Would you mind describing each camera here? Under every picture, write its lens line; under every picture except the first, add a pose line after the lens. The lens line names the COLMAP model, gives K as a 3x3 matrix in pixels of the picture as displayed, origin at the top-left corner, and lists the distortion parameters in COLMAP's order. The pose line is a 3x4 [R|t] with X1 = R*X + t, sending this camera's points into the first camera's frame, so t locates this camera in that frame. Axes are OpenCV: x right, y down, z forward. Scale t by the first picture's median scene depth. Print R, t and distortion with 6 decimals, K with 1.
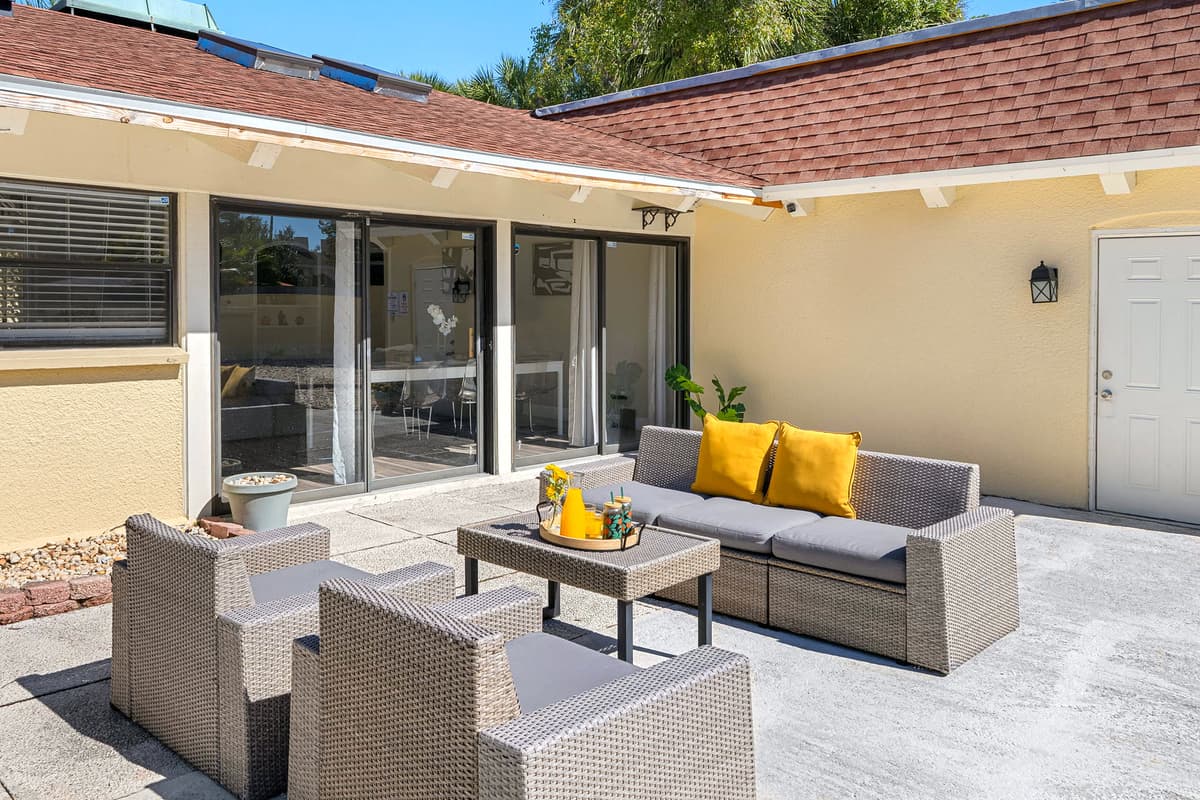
lens RADIAL K [[1091.5, 0, 574.0], [0, 1091.5, 379.2], [0, 0, 1]] dist [-0.001408, 0.000000]
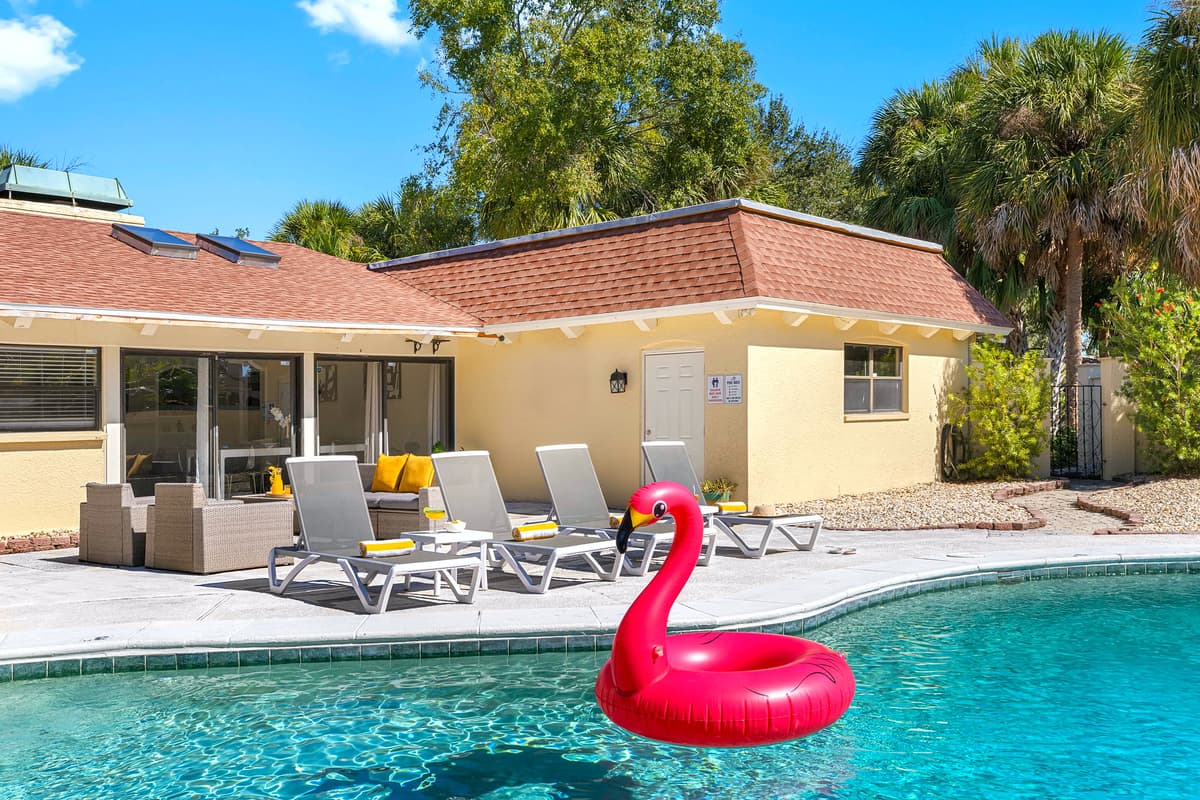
lens RADIAL K [[1173.2, 0, 626.3], [0, 1173.2, 375.6], [0, 0, 1]] dist [0.002736, 0.000000]
pose [[0.995771, -0.029485, 0.087008, 0.255401], [0.038108, 0.994341, -0.099166, 0.079193], [-0.083591, 0.102062, 0.991260, -0.766683]]
